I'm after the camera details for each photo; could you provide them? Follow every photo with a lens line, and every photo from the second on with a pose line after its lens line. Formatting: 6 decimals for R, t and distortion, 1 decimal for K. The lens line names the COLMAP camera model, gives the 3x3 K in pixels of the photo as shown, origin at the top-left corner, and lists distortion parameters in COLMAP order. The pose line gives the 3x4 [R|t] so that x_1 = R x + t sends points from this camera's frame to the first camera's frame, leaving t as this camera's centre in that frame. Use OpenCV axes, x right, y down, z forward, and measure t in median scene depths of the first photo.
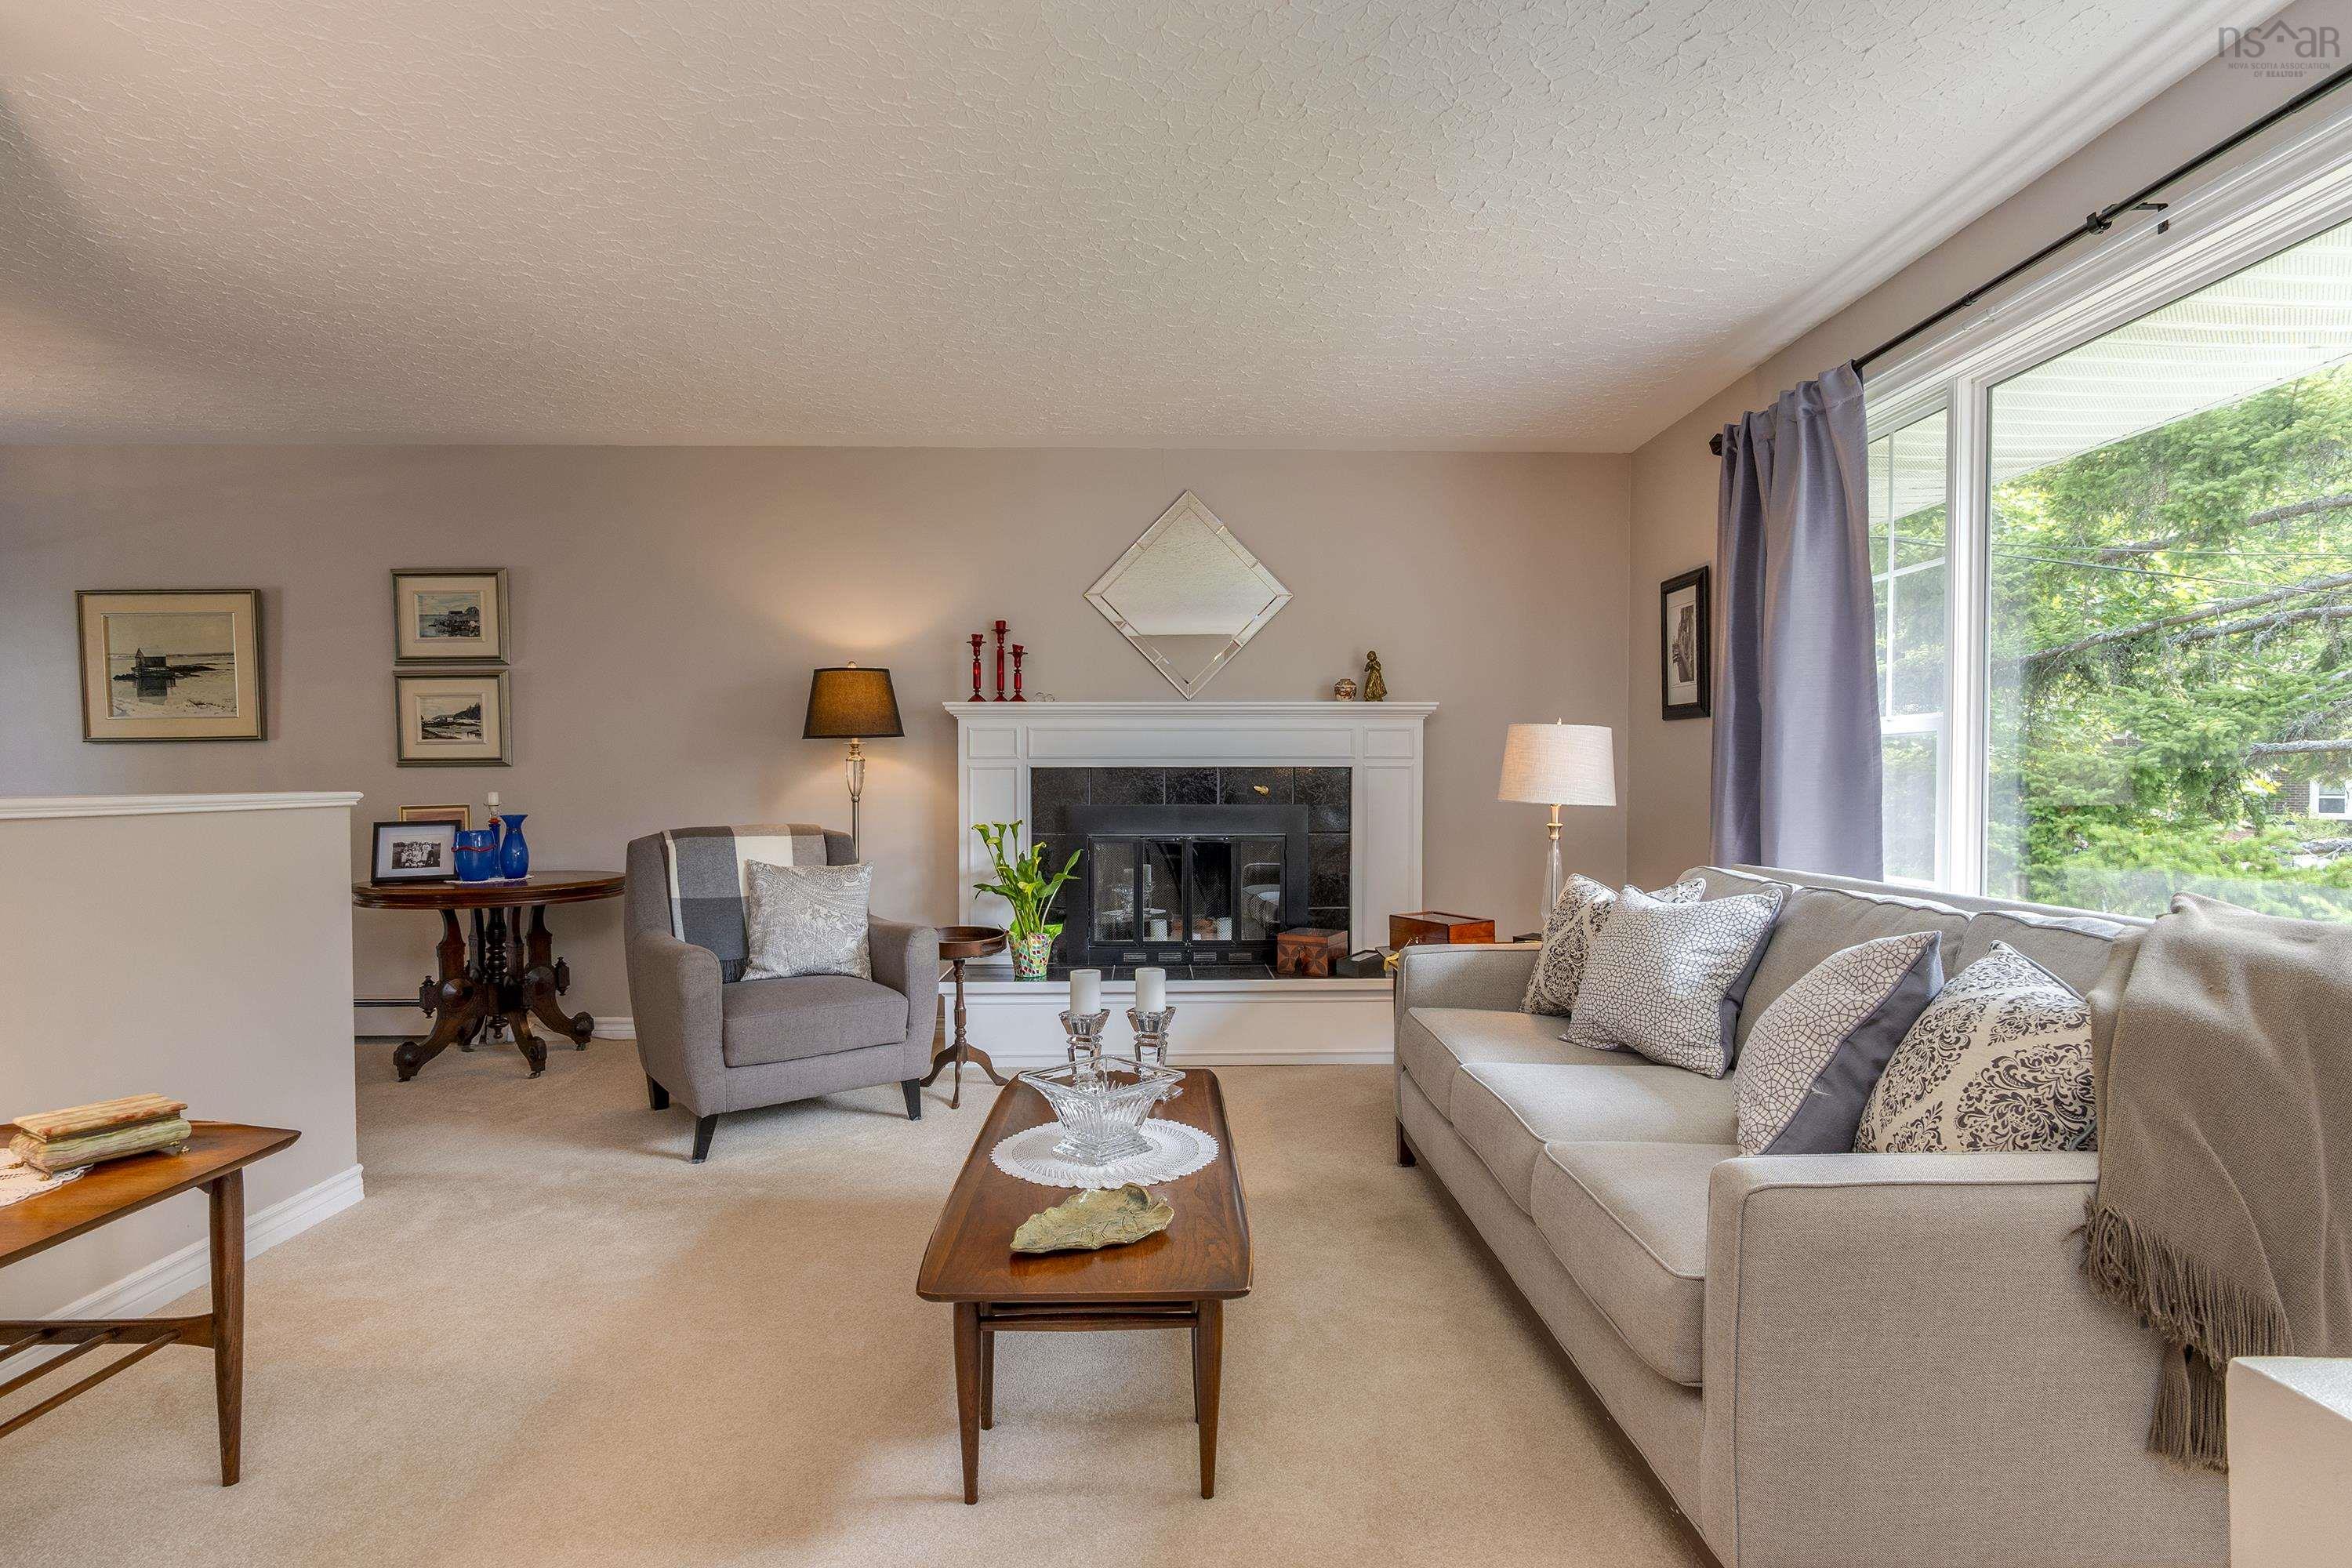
lens RADIAL K [[1188.1, 0, 1184.5], [0, 1188.1, 788.4], [0, 0, 1]] dist [-0.004384, 0.013330]
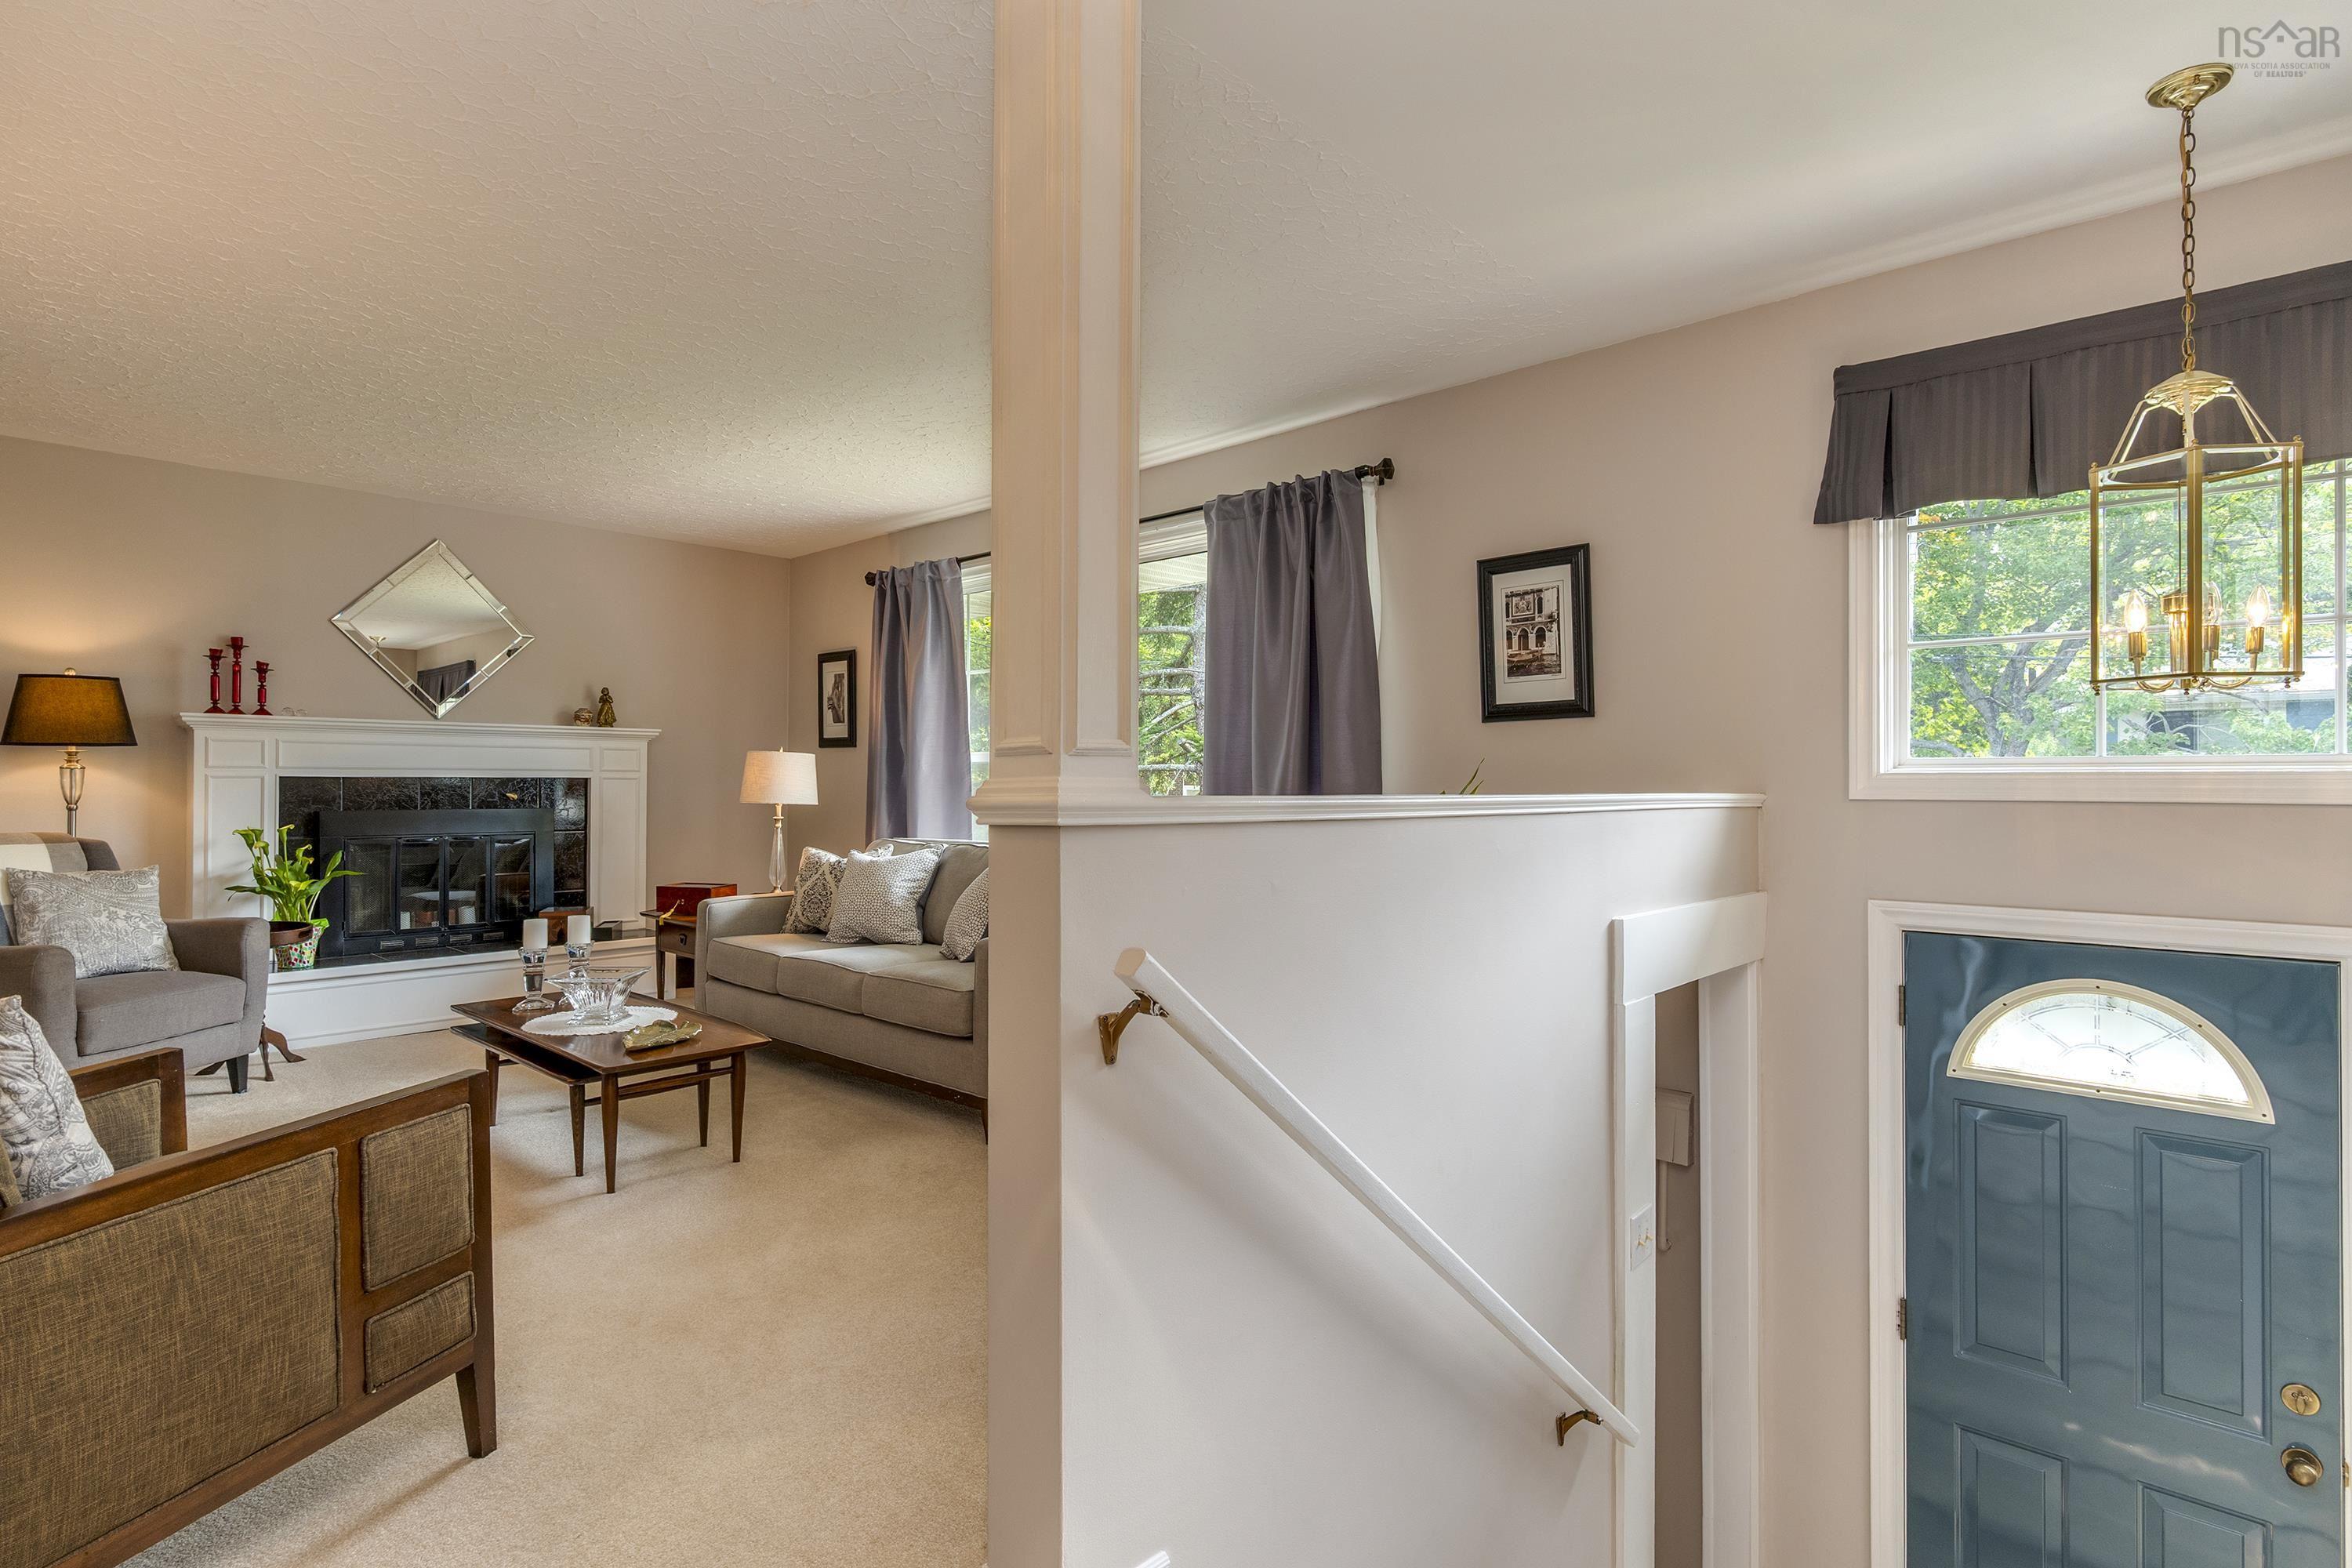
lens RADIAL K [[1188.1, 0, 1184.5], [0, 1188.1, 788.4], [0, 0, 1]] dist [-0.004384, 0.013330]
pose [[0.688442, 0.000034, 0.725291, -0.369799], [0.005676, 0.999969, -0.005435, 0.003801], [-0.725269, 0.007858, 0.688420, -0.358462]]
